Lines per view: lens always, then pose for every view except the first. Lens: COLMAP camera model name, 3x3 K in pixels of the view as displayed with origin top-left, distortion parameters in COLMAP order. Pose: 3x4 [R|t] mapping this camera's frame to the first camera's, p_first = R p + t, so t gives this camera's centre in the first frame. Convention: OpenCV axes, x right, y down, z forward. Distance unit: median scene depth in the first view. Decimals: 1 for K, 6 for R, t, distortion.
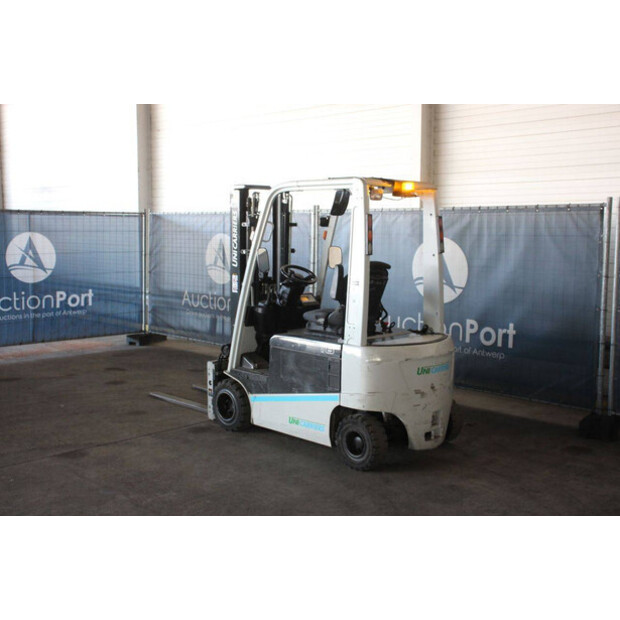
lens RADIAL K [[753.9, 0, 313.2], [0, 753.9, 299.7], [0, 0, 1]] dist [-0.003263, 0.000000]
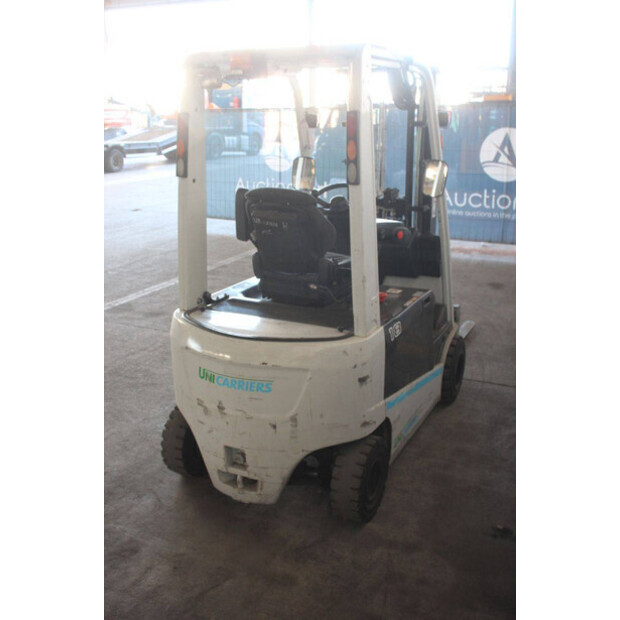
lens RADIAL K [[664.0, 0, 319.4], [0, 664.0, 291.1], [0, 0, 1]] dist [-0.037705, 0.000000]
pose [[0.319000, 0.239076, -0.917105, 0.559669], [-0.083306, 0.970988, 0.224146, -0.087332], [0.944086, 0.004898, 0.329662, 0.769857]]
